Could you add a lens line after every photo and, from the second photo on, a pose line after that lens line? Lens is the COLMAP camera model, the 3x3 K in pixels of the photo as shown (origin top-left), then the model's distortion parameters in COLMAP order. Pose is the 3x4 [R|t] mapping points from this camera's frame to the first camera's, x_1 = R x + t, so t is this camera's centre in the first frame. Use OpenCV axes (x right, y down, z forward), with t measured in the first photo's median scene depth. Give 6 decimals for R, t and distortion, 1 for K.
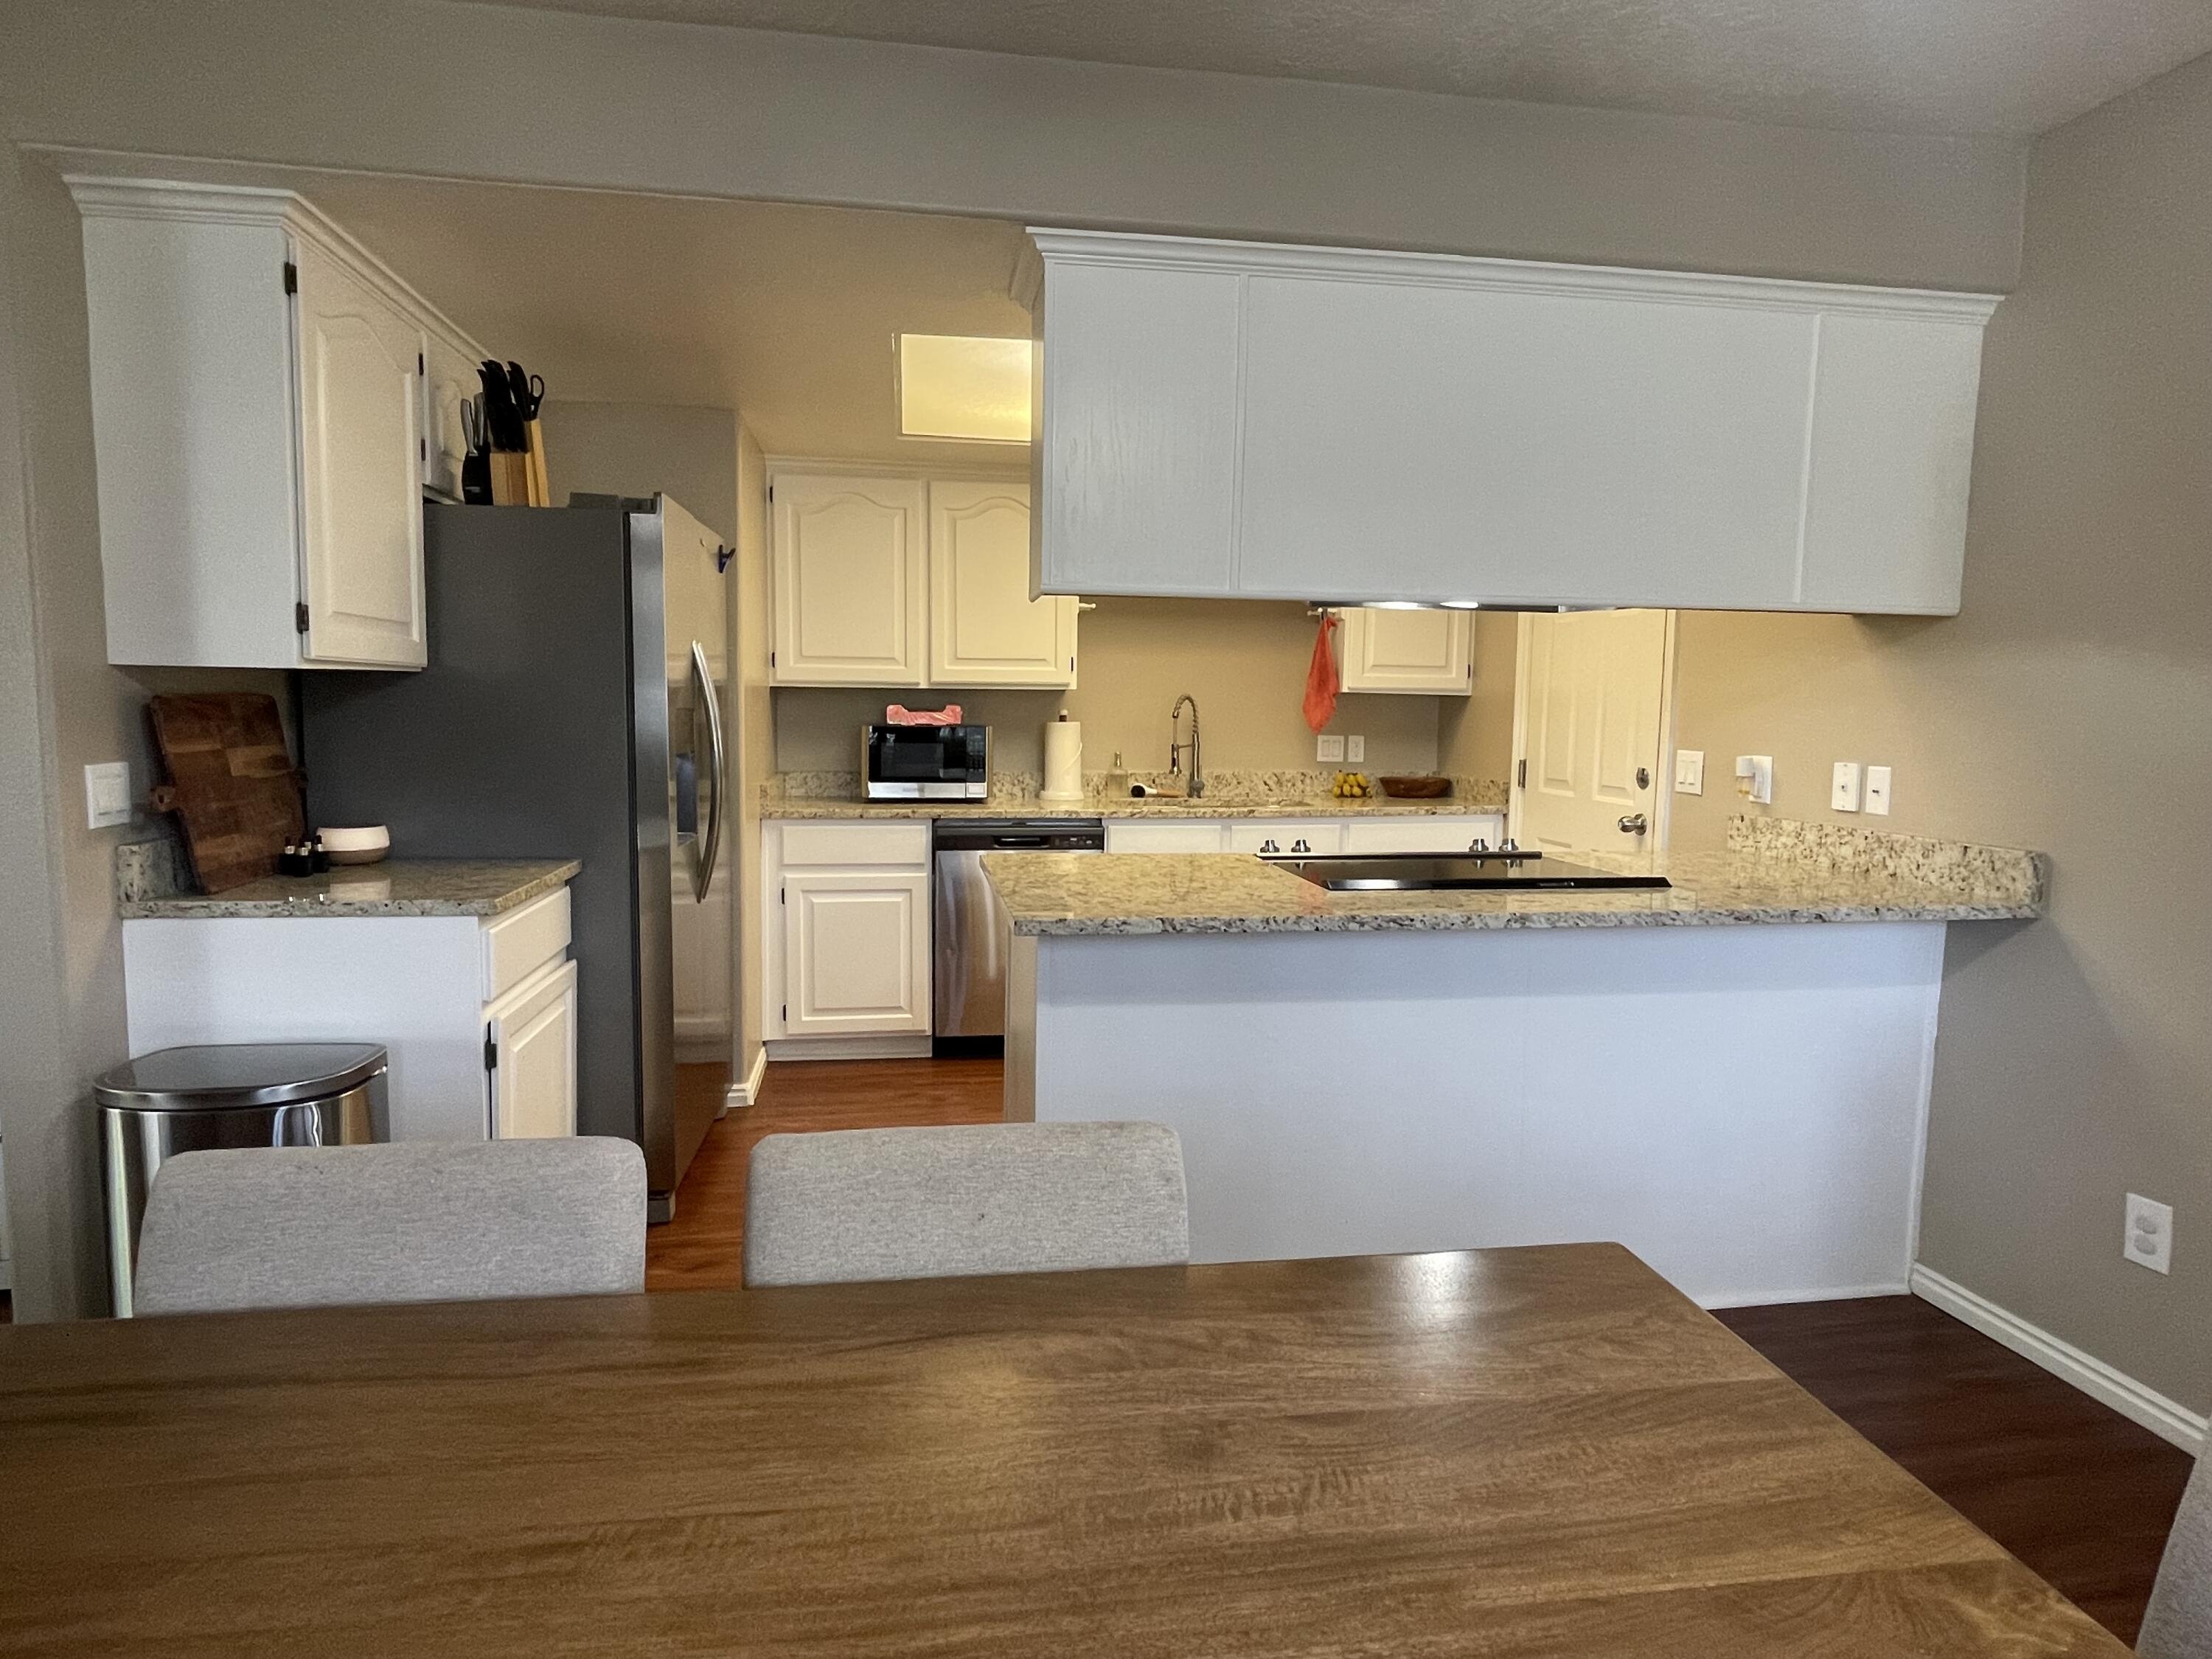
lens RADIAL K [[1246.4, 0, 1096.6], [0, 1246.4, 815.0], [0, 0, 1]] dist [-0.001635, 0.000839]
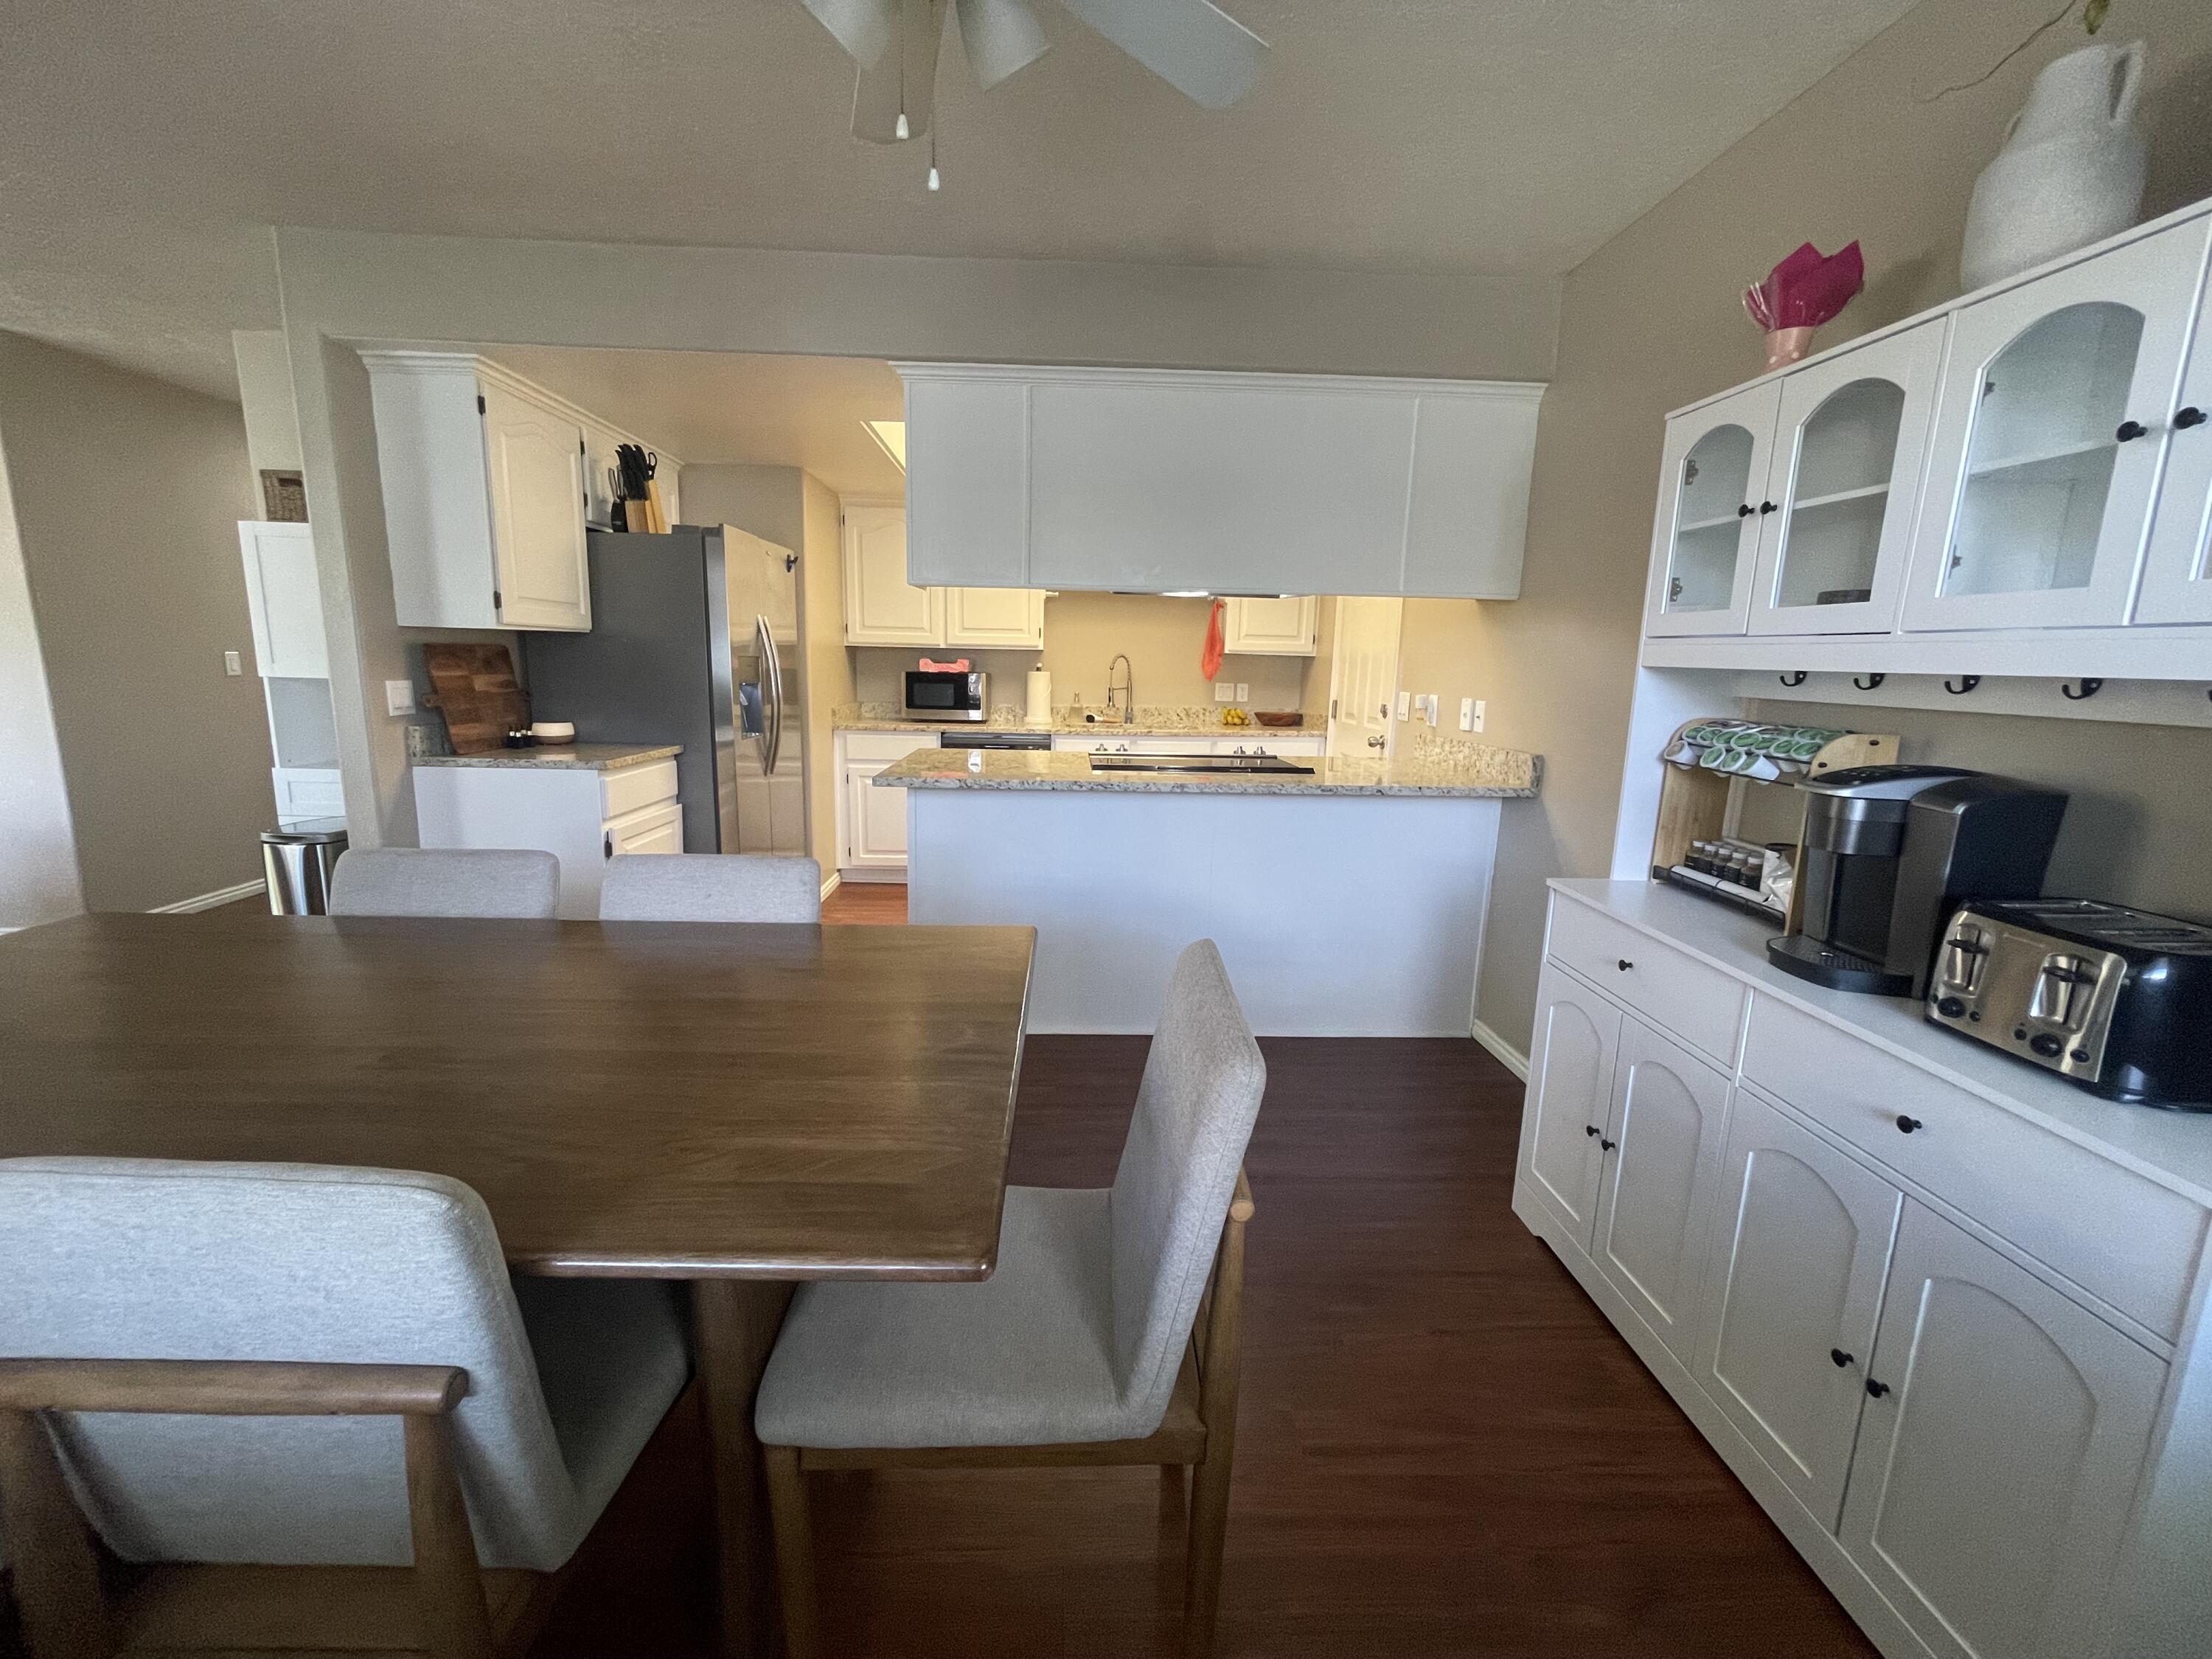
lens RADIAL K [[900.8, 0, 1092.2], [0, 900.8, 818.2], [0, 0, 1]] dist [0.001390, 0.000666]
pose [[0.992721, 0.029393, -0.116797, 0.287236], [-0.020254, 0.996694, 0.078678, 0.026901], [0.118724, -0.075740, 0.990034, -0.157315]]
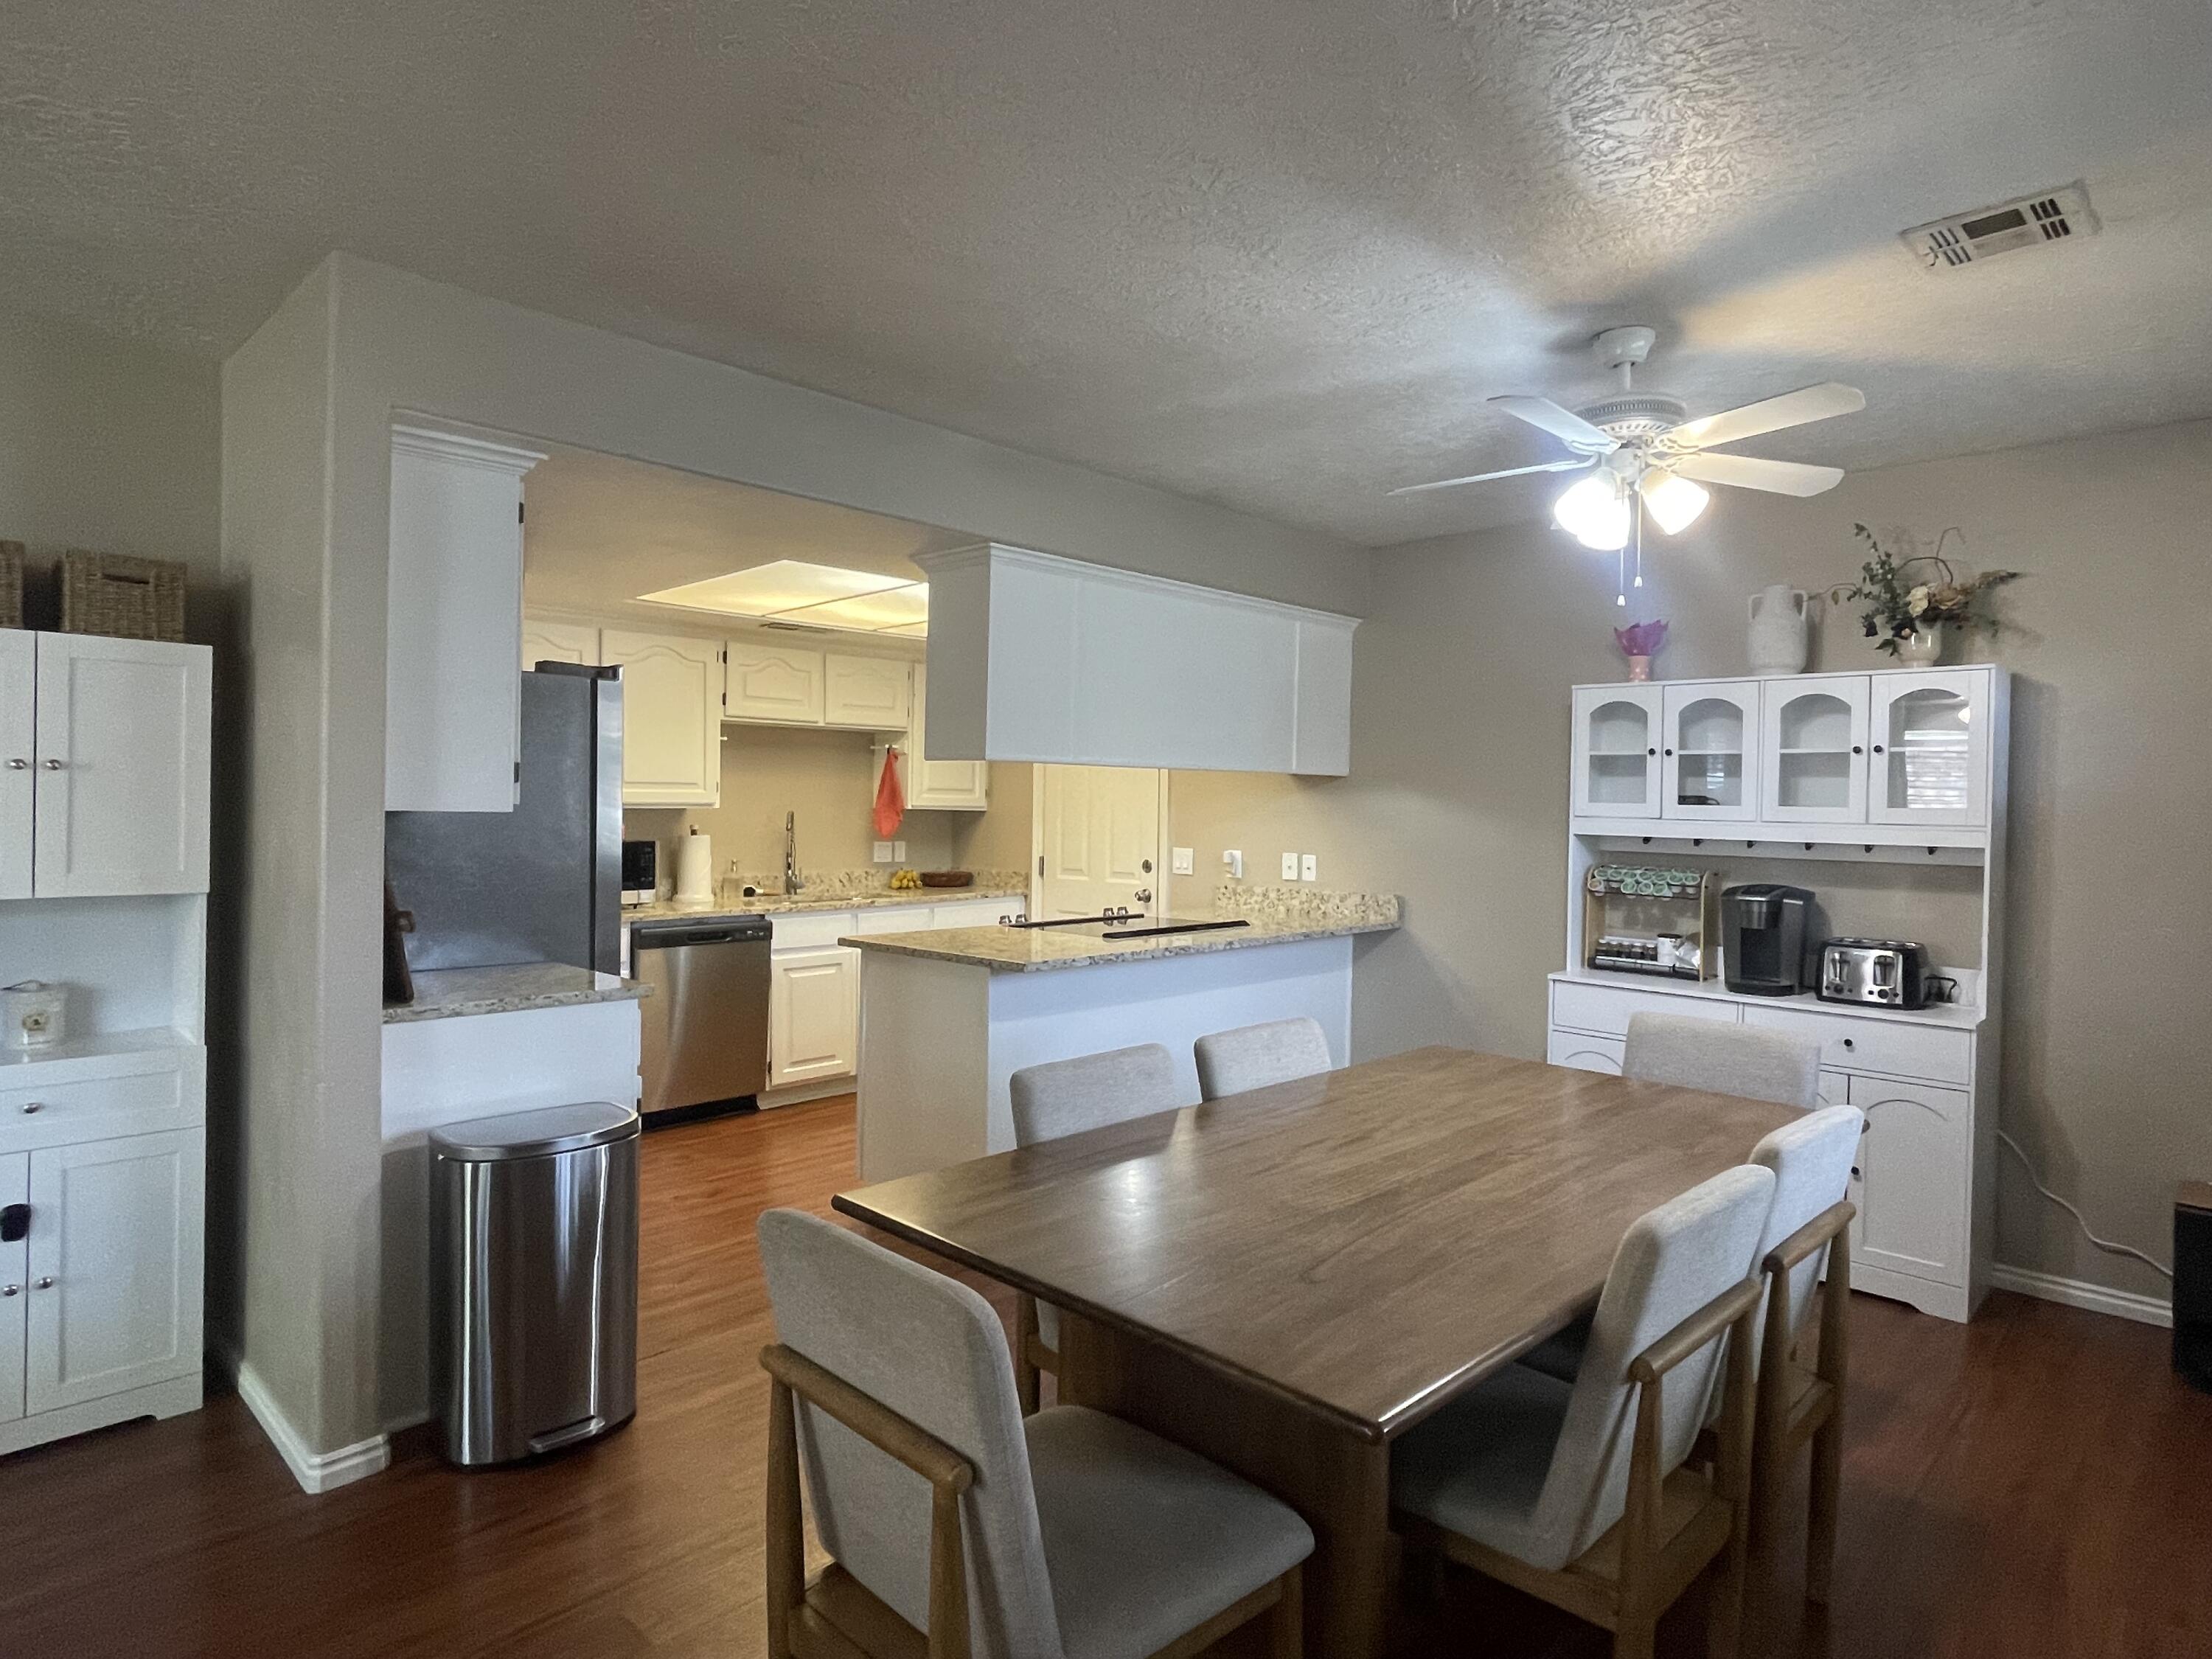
lens RADIAL K [[1246.4, 0, 1095.5], [0, 1246.4, 817.2], [0, 0, 1]] dist [-0.001635, 0.000839]
pose [[0.800675, -0.009301, 0.599027, -0.723274], [0.054509, 0.996863, -0.057380, -0.006109], [-0.596614, 0.078595, 0.798670, -0.286016]]
